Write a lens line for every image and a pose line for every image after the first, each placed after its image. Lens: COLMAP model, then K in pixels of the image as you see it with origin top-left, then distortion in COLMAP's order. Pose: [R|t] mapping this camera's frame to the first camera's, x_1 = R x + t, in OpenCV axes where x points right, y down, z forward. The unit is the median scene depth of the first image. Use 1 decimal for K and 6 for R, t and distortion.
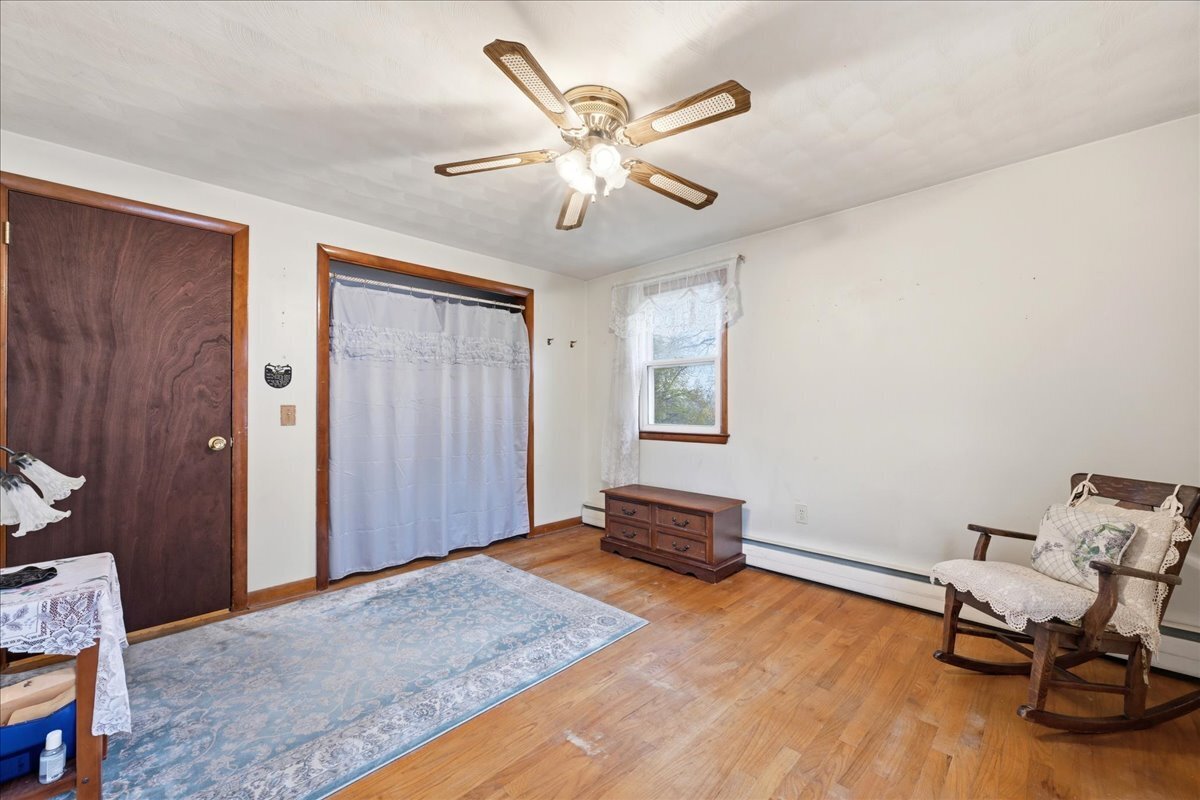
lens RADIAL K [[472.5, 0, 604.9], [0, 472.5, 406.0], [0, 0, 1]] dist [-0.000524, -0.000129]
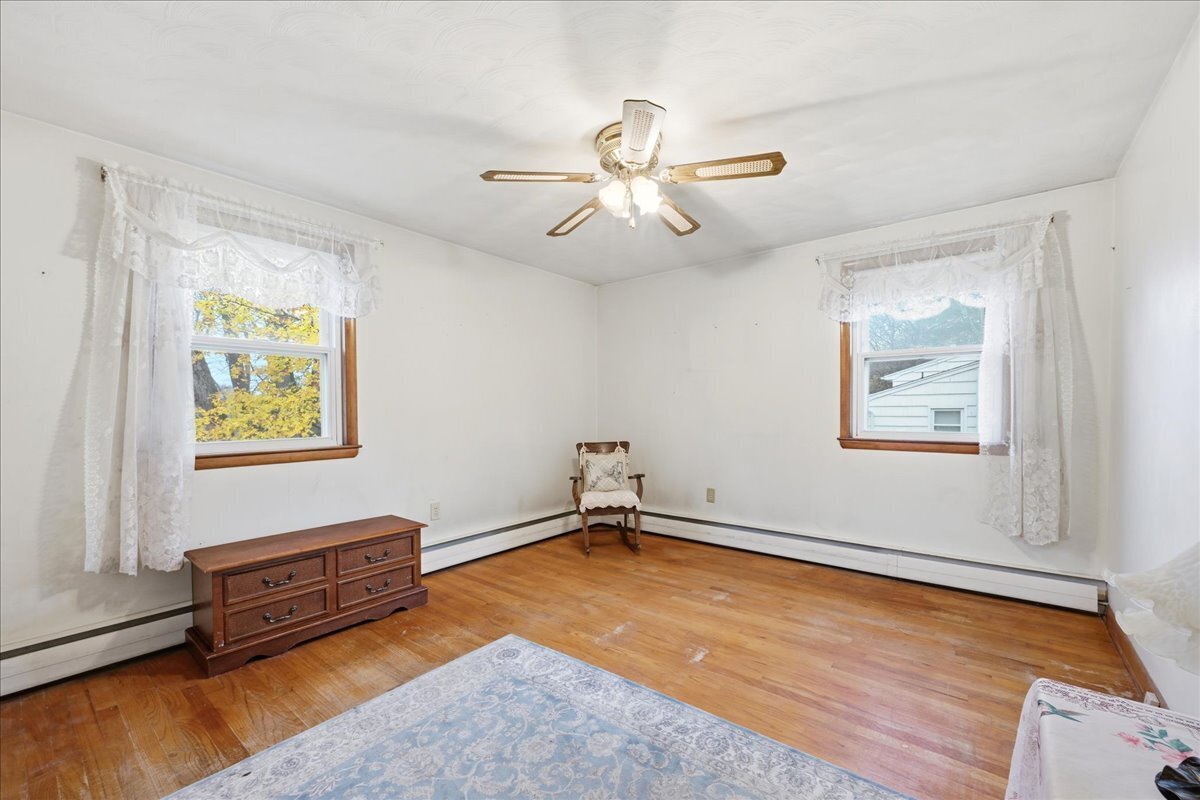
lens RADIAL K [[492.6, 0, 601.3], [0, 492.6, 416.7], [0, 0, 1]] dist [0.000497, 0.000031]
pose [[-0.099863, -0.011565, 0.994934, -0.843446], [0.006125, 0.999906, 0.012237, 0.001893], [-0.994982, 0.007316, -0.099783, 0.836784]]
